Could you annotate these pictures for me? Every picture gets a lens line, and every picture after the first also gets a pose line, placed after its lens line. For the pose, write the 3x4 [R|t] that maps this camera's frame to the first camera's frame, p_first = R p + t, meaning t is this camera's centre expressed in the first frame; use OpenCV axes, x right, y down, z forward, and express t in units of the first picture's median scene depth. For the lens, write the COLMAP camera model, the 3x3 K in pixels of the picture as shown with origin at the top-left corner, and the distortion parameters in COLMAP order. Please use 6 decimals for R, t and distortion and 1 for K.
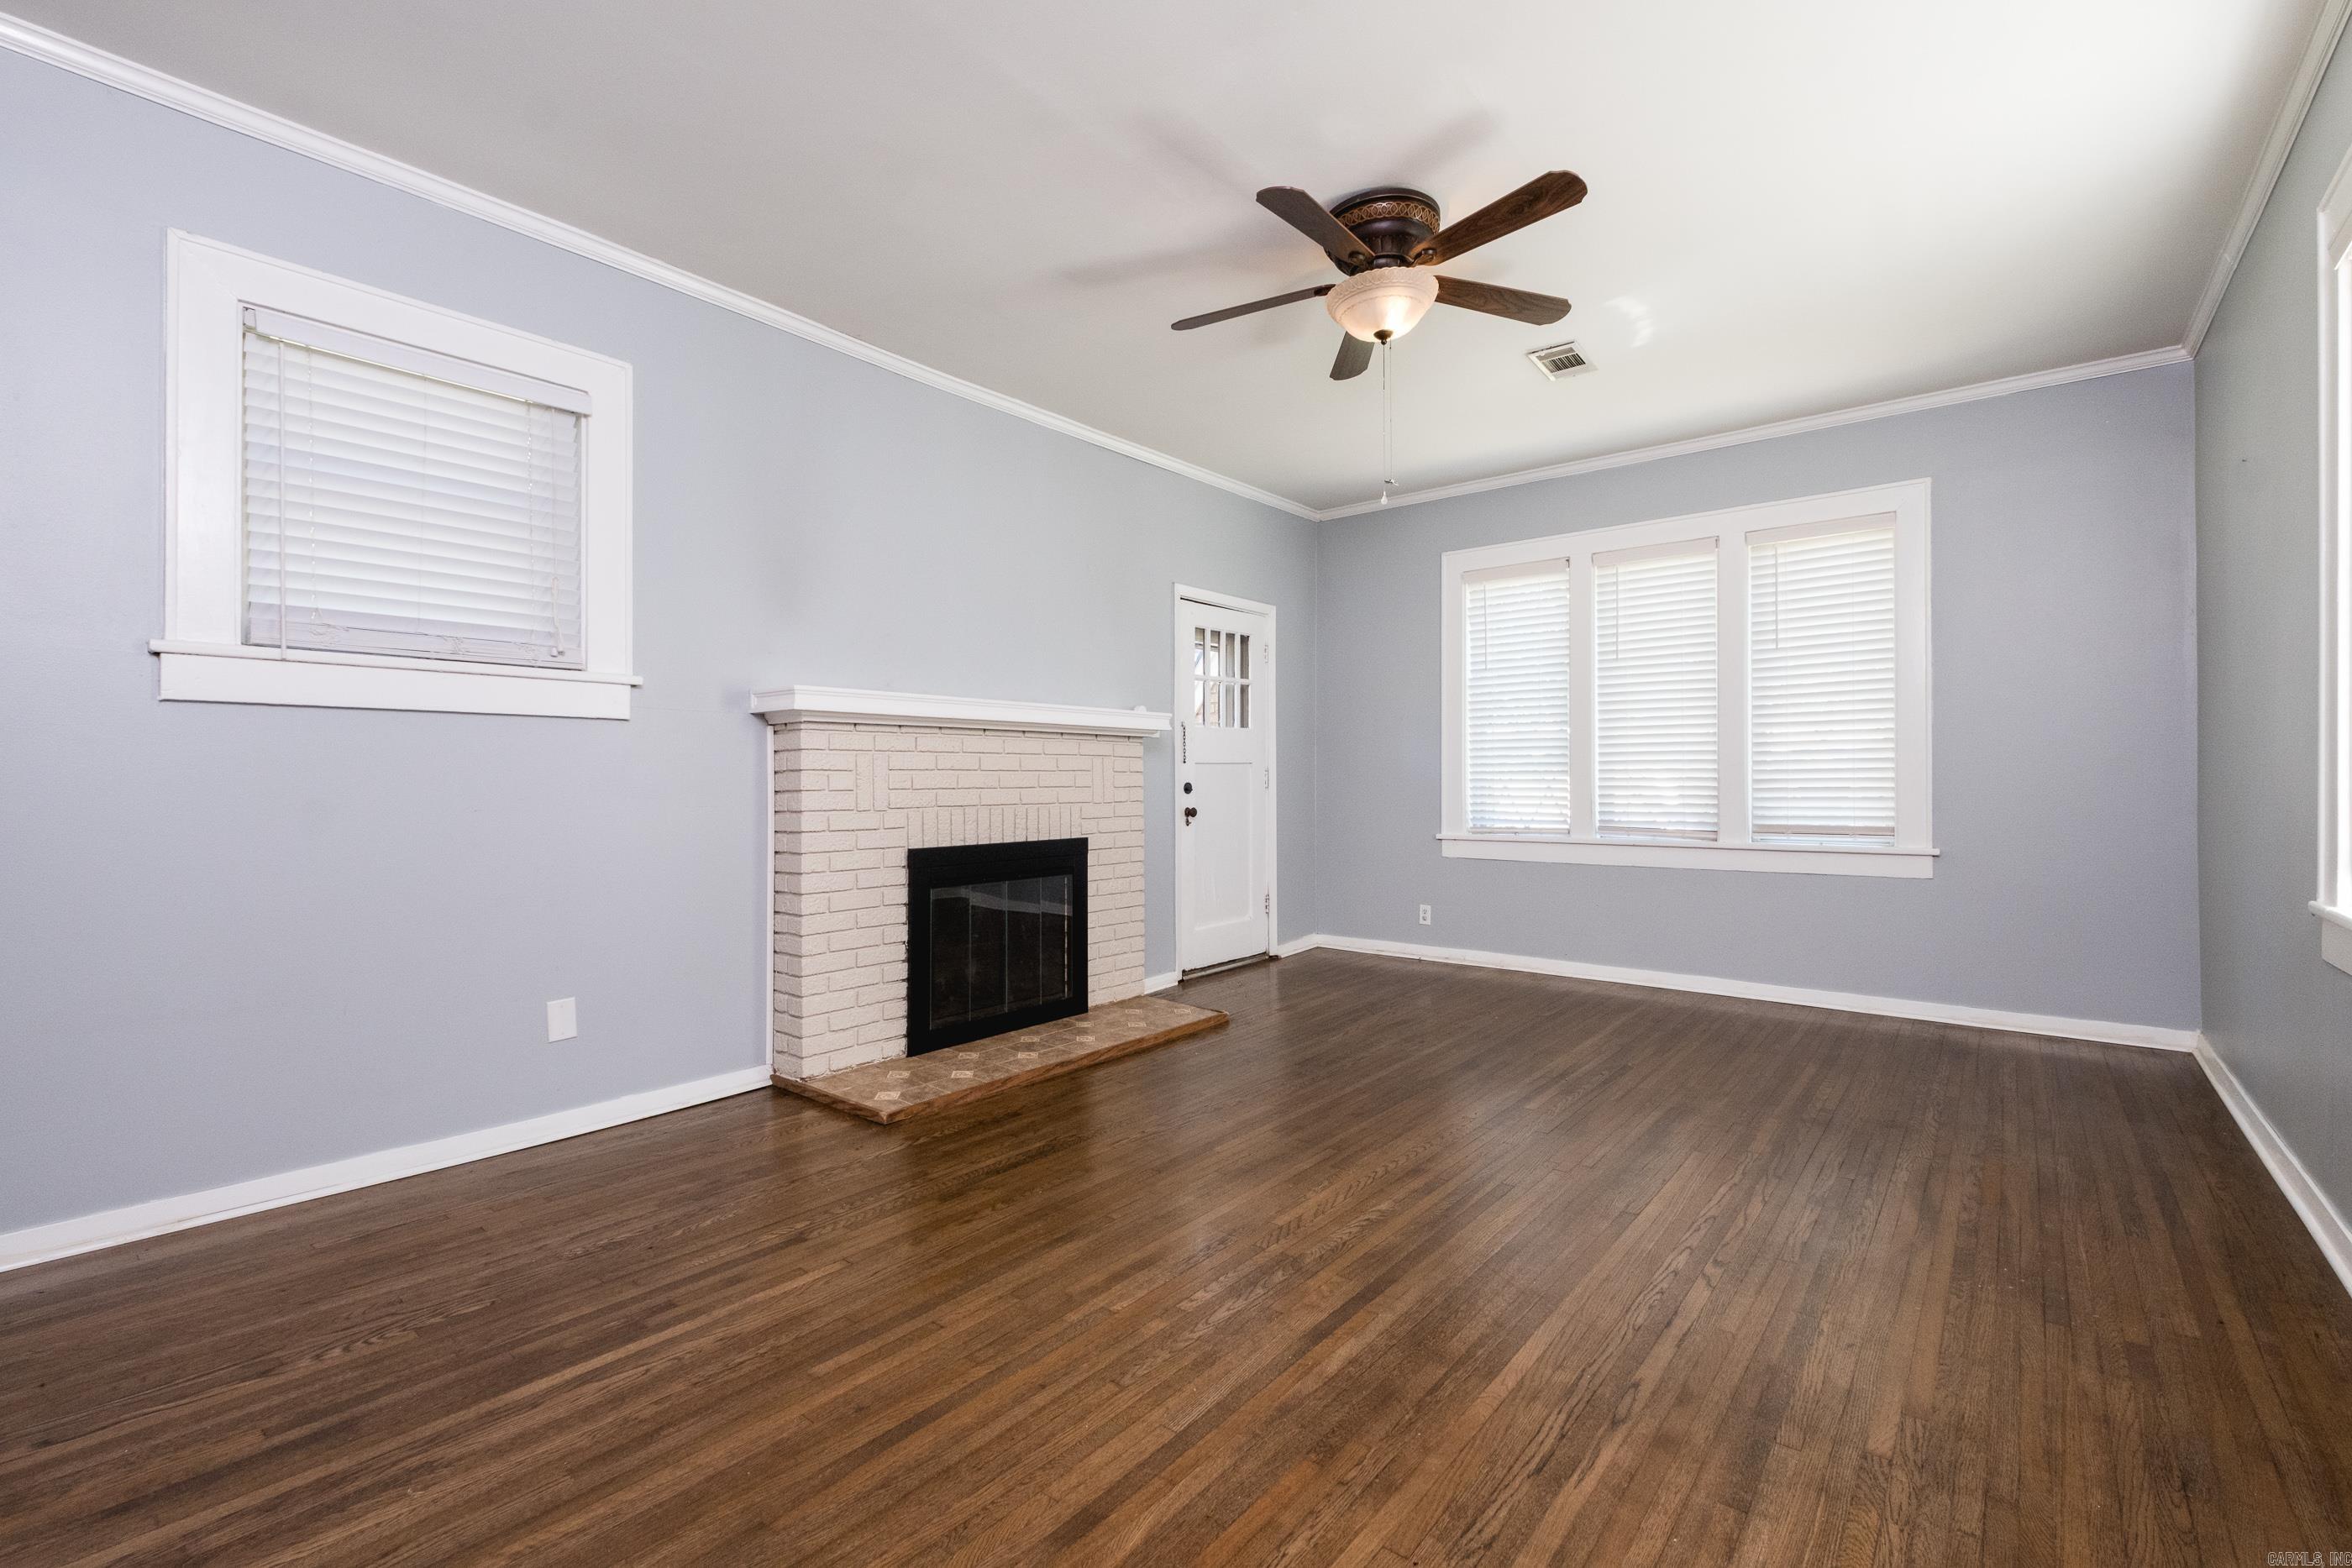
lens RADIAL K [[1028.3, 0, 1182.7], [0, 1028.3, 779.9], [0, 0, 1]] dist [0.004973, -0.001560]
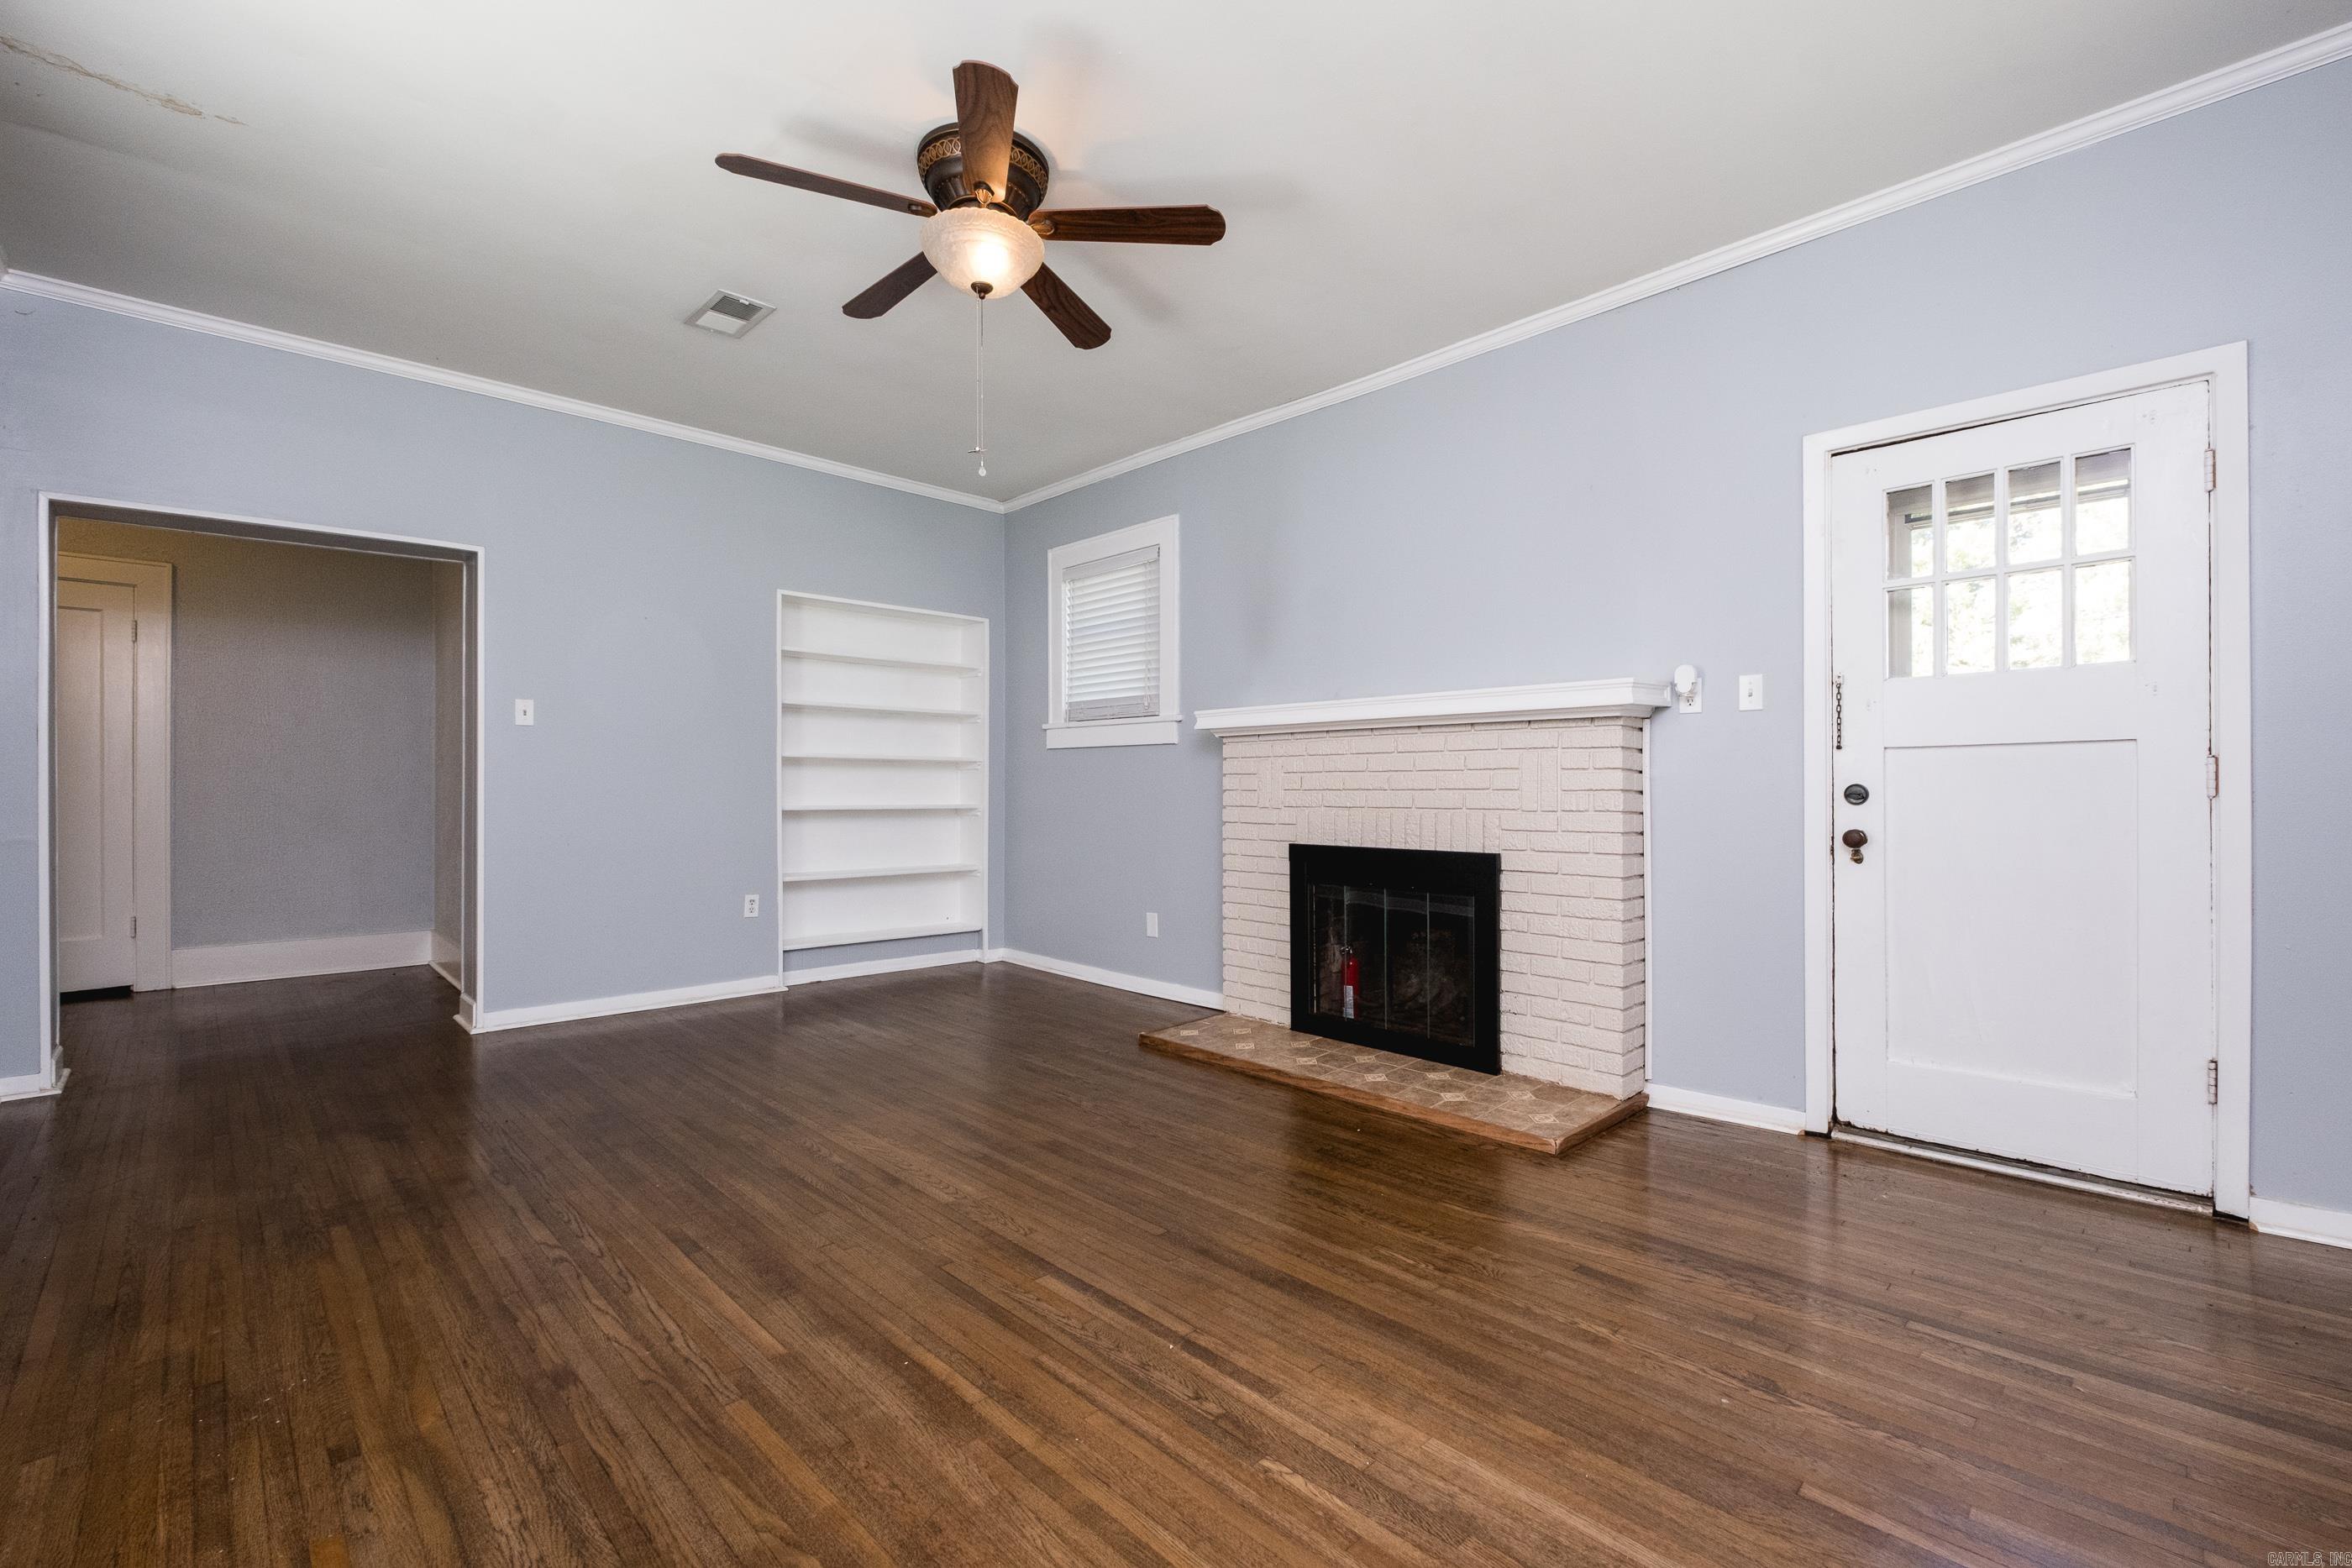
lens RADIAL K [[1028.3, 0, 1183.9], [0, 1028.3, 785.2], [0, 0, 1]] dist [0.004973, -0.001560]
pose [[-0.123000, 0.002216, -0.992404, 0.819030], [0.003443, 0.999992, 0.001807, 0.001376], [0.992401, -0.003194, -0.123007, 0.979830]]
